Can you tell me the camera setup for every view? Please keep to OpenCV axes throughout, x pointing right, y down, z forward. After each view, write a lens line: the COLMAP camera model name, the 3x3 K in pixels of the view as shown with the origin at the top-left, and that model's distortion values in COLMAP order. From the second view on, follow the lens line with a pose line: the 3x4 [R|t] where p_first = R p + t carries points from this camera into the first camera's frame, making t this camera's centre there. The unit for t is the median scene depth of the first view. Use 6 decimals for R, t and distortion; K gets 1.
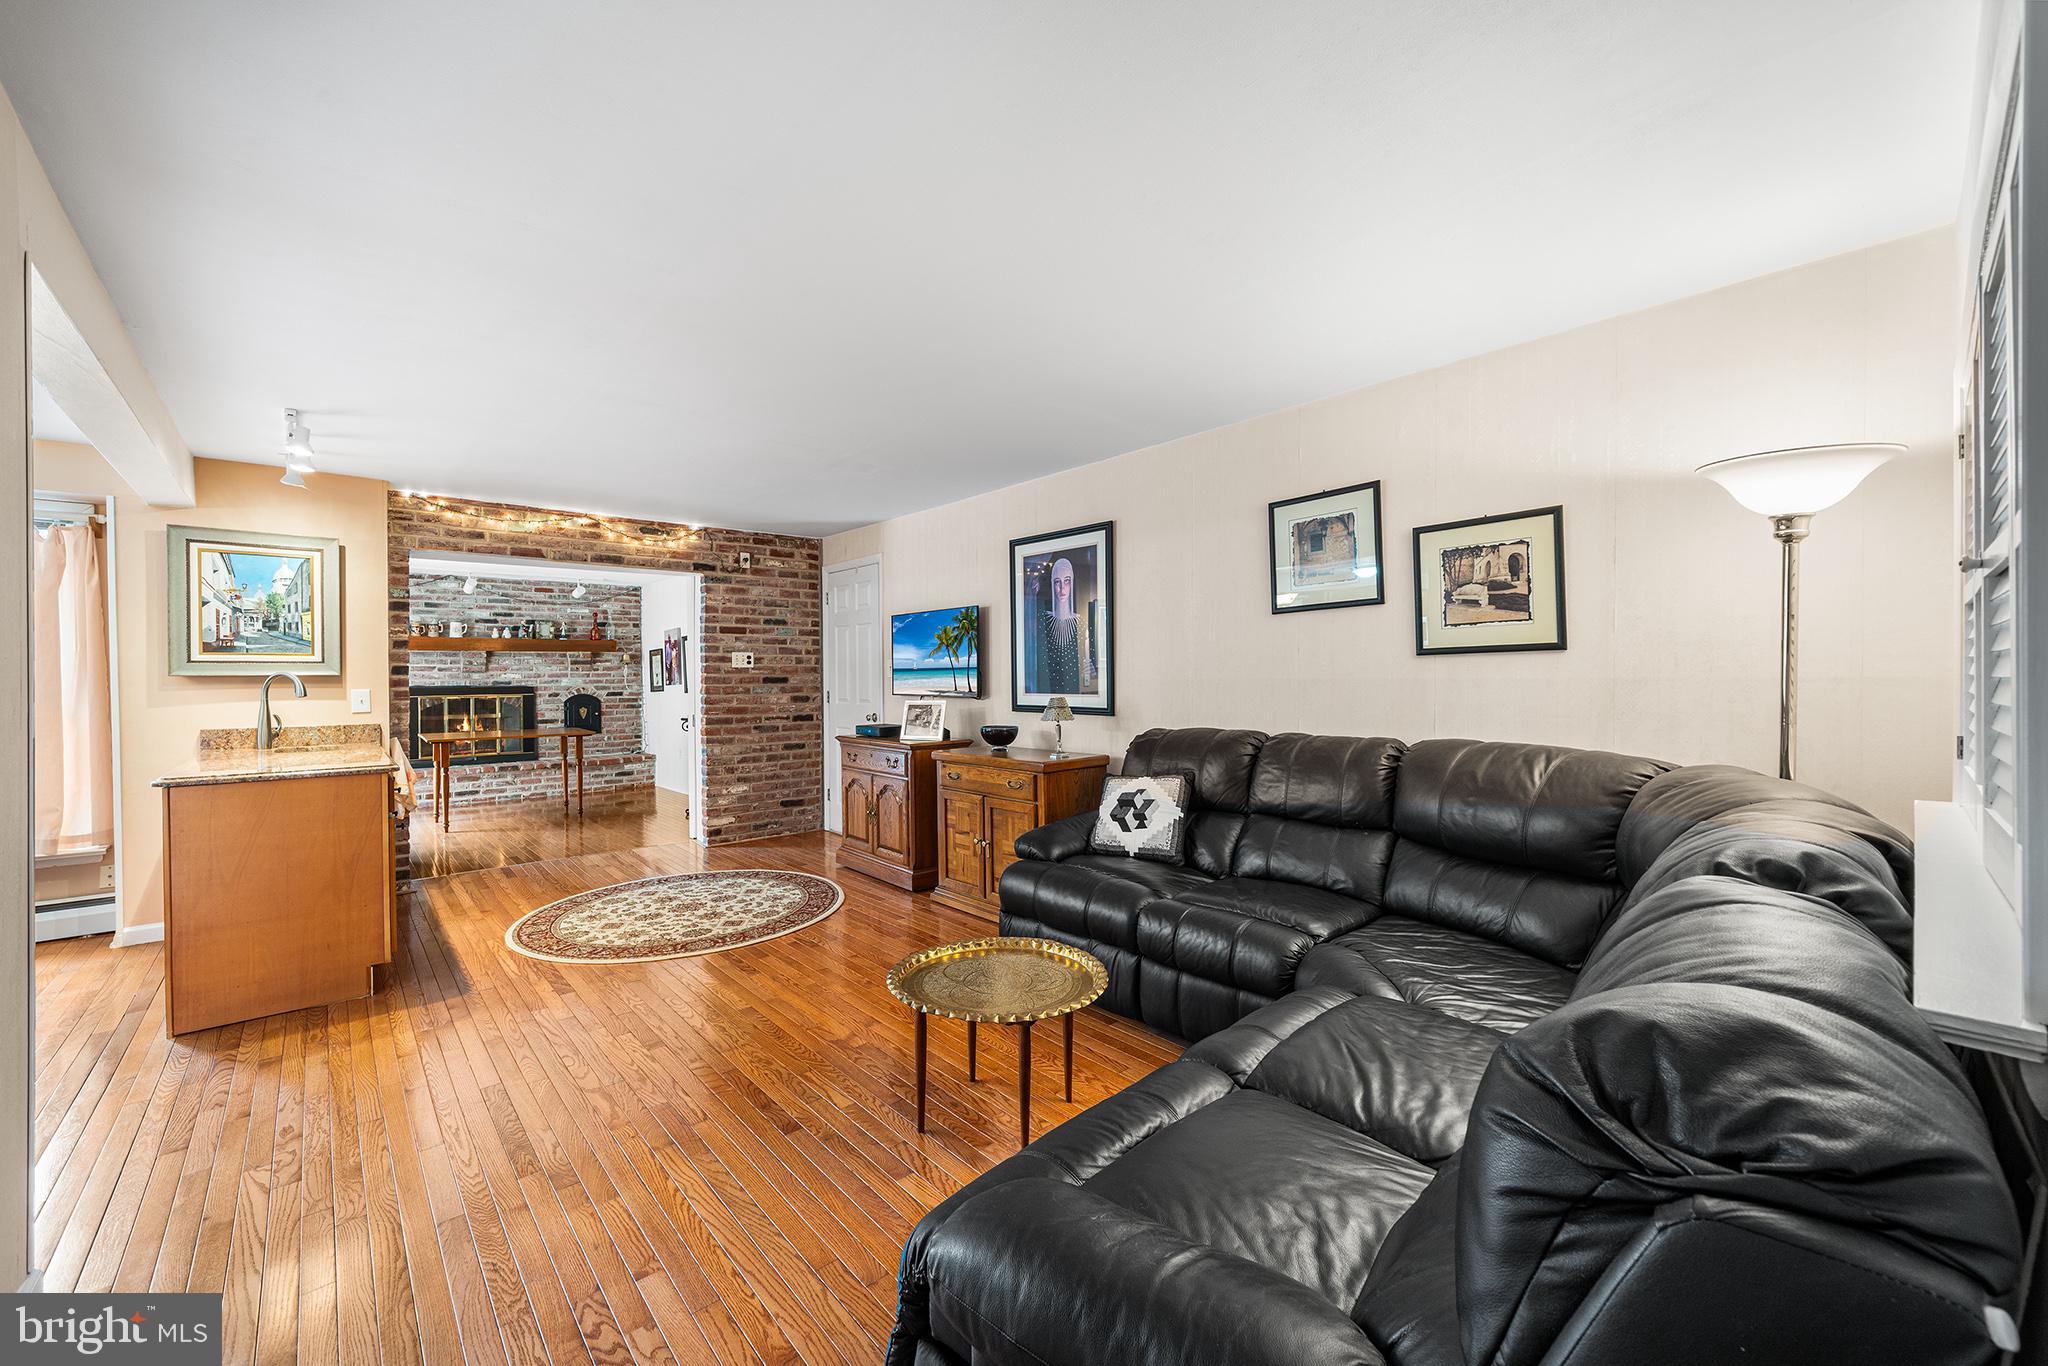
lens RADIAL K [[796.8, 0, 1024.0], [0, 796.8, 683.0], [0, 0, 1]] dist [-0.003493, -0.000425]
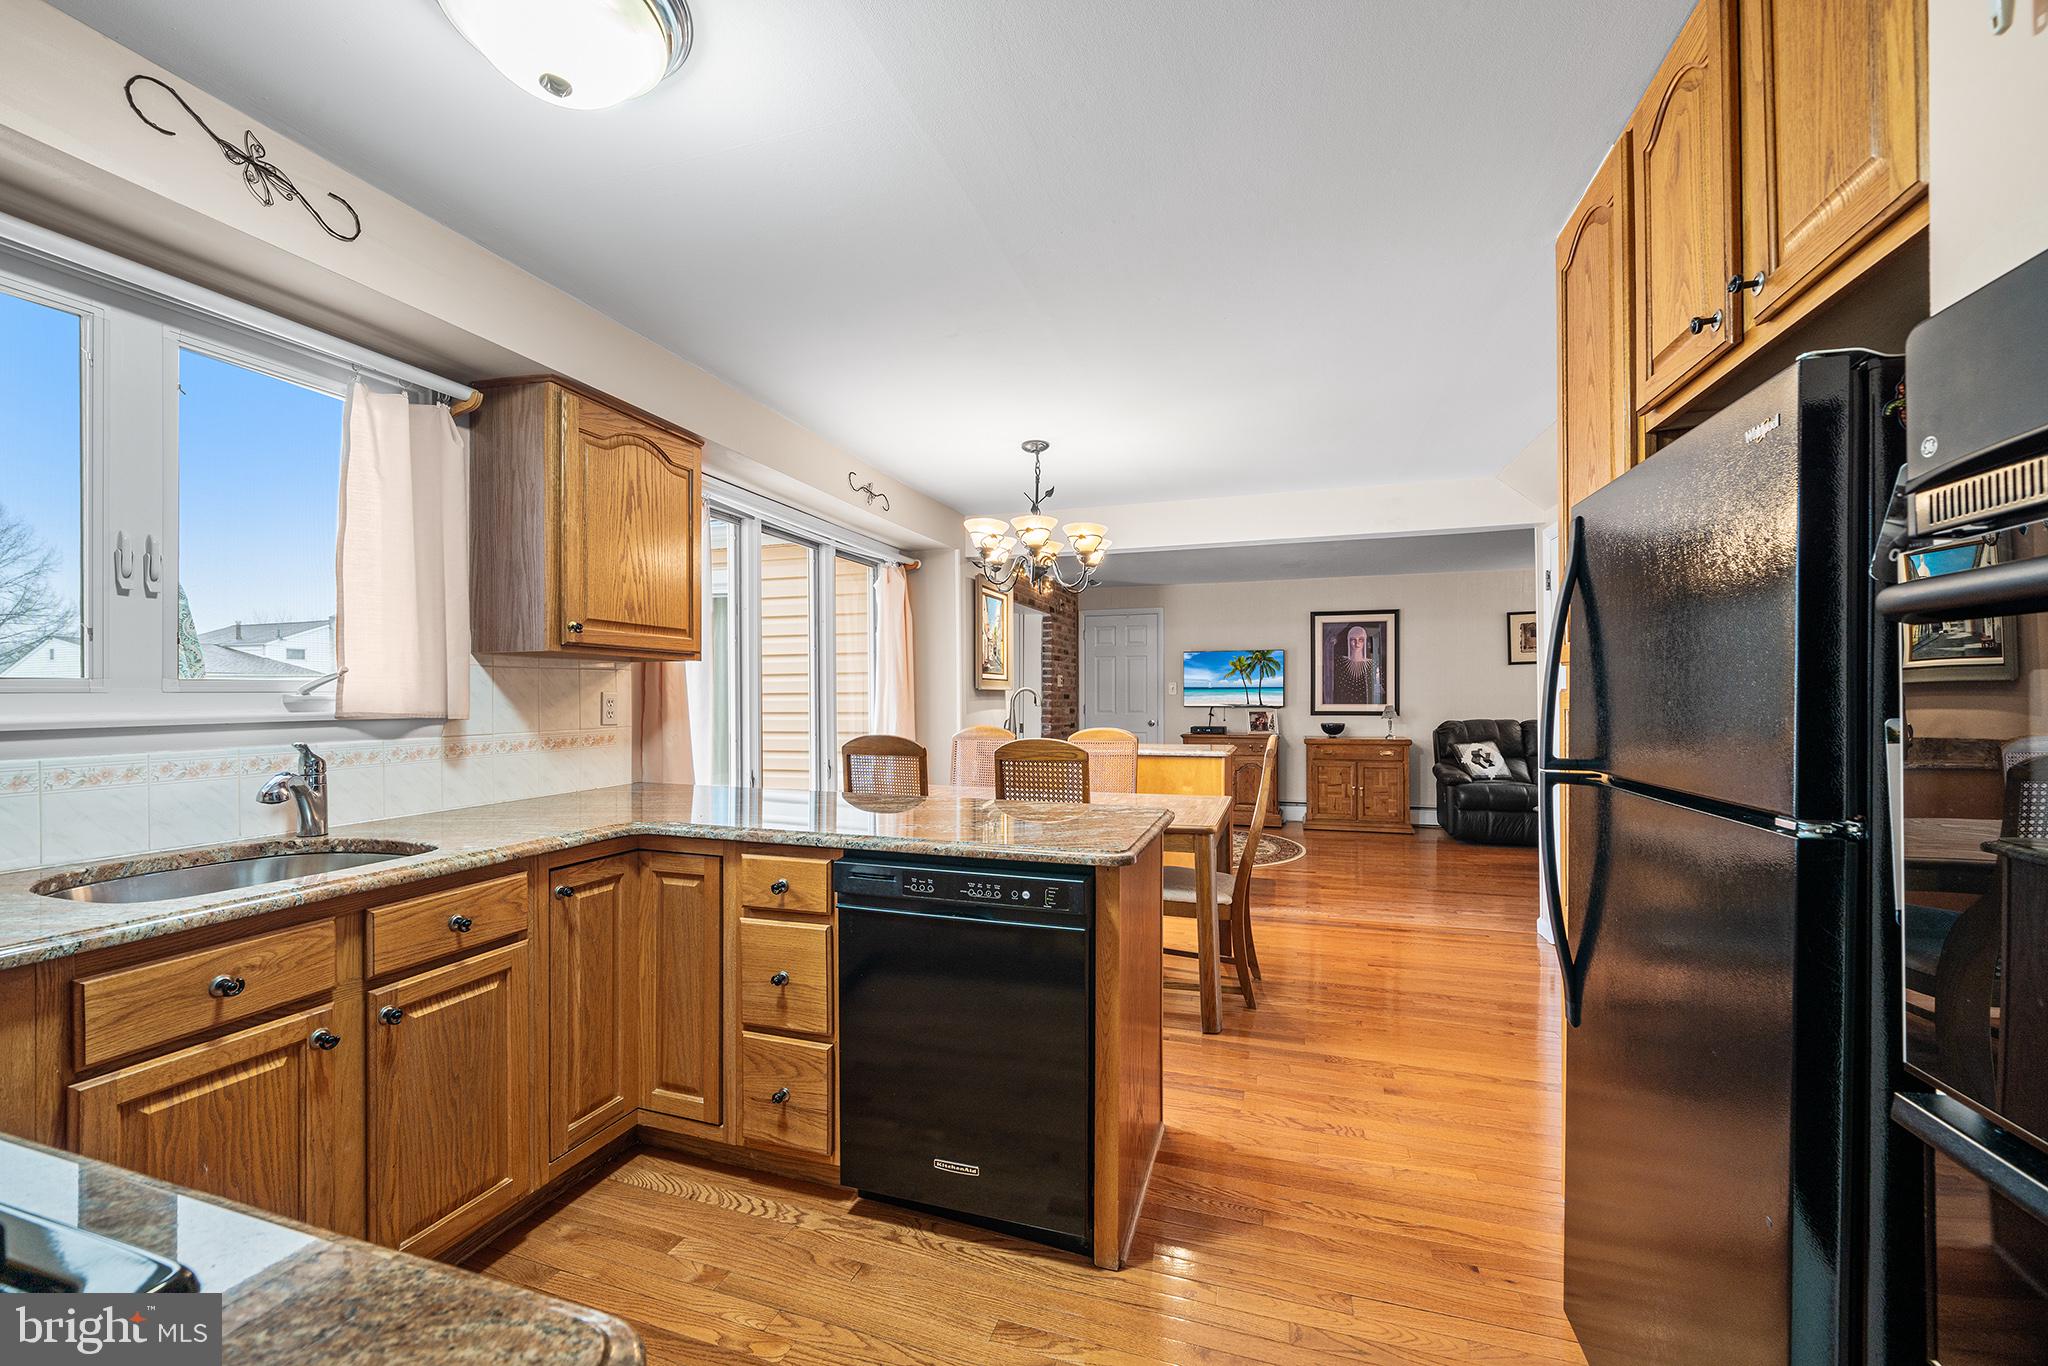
lens RADIAL K [[808.8, 0, 1027.7], [0, 808.8, 692.7], [0, 0, 1]] dist [-0.002013, -0.000185]
pose [[0.862337, 0.006408, 0.506294, -1.084687], [0.002078, 0.999867, -0.016194, 0.011781], [-0.506331, 0.015017, 0.862209, -0.117844]]
